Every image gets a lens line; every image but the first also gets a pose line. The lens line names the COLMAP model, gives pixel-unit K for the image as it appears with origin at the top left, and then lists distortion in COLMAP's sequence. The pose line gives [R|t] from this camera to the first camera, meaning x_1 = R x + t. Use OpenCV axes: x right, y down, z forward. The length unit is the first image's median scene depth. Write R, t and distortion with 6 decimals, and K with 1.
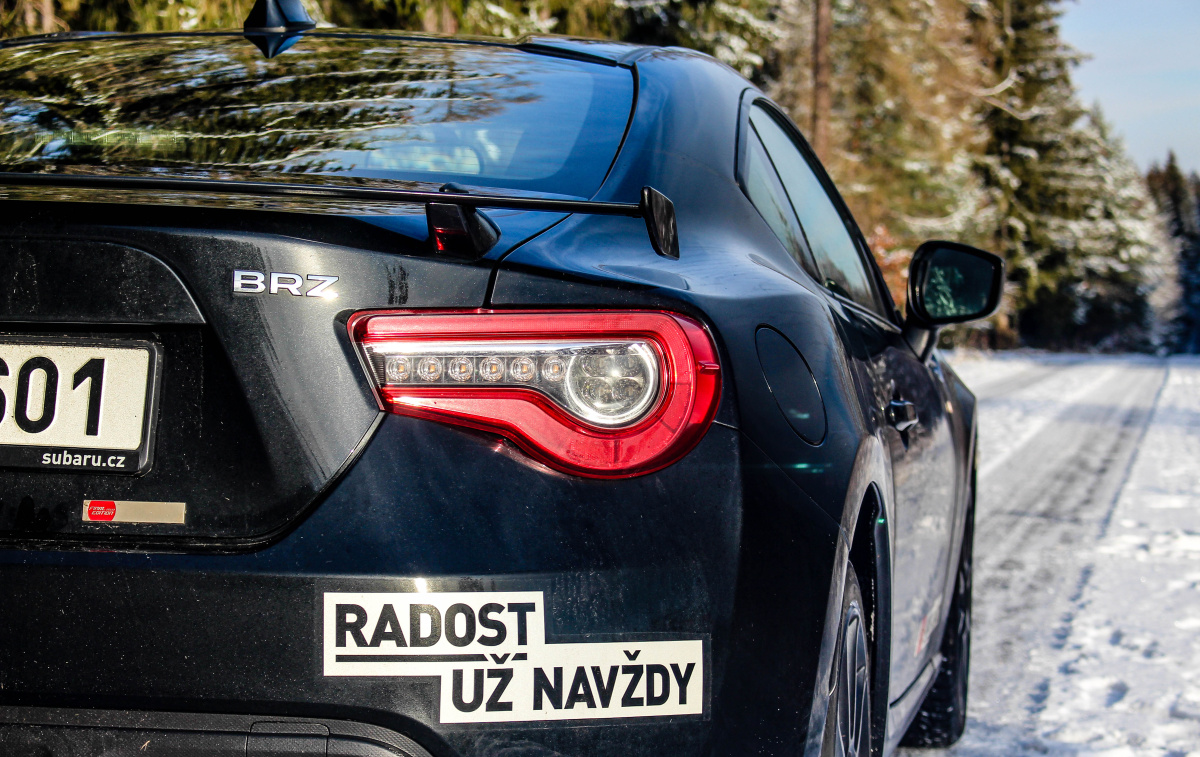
lens RADIAL K [[2664.0, 0, 600.0], [0, 2664.0, 378.5], [0, 0, 1]] dist [0.034867, 0.023957]
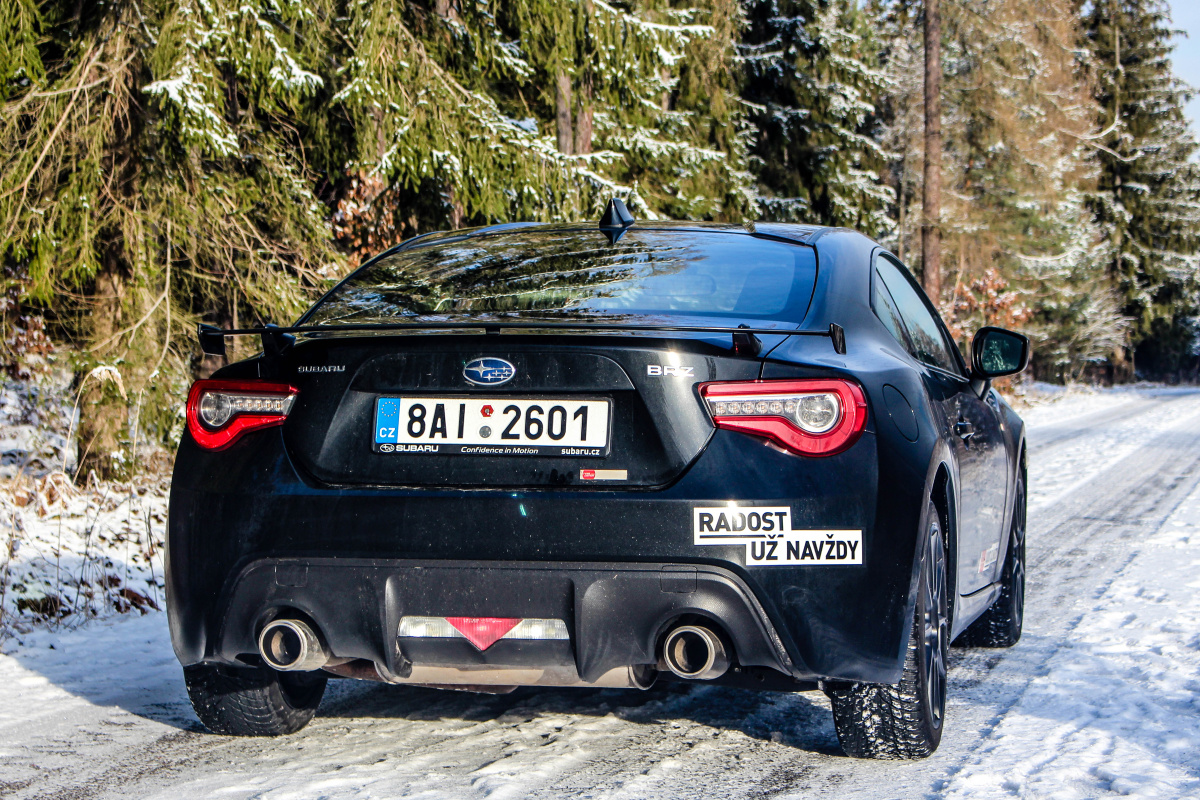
lens RADIAL K [[3029.6, 0, 600.0], [0, 3029.6, 400.0], [0, 0, 1]] dist [0.122634, -0.418160]
pose [[0.999377, -0.017512, -0.030638, -0.076161], [0.017302, 0.999825, -0.007107, 0.004377], [0.030757, 0.006572, 0.999505, -1.162012]]
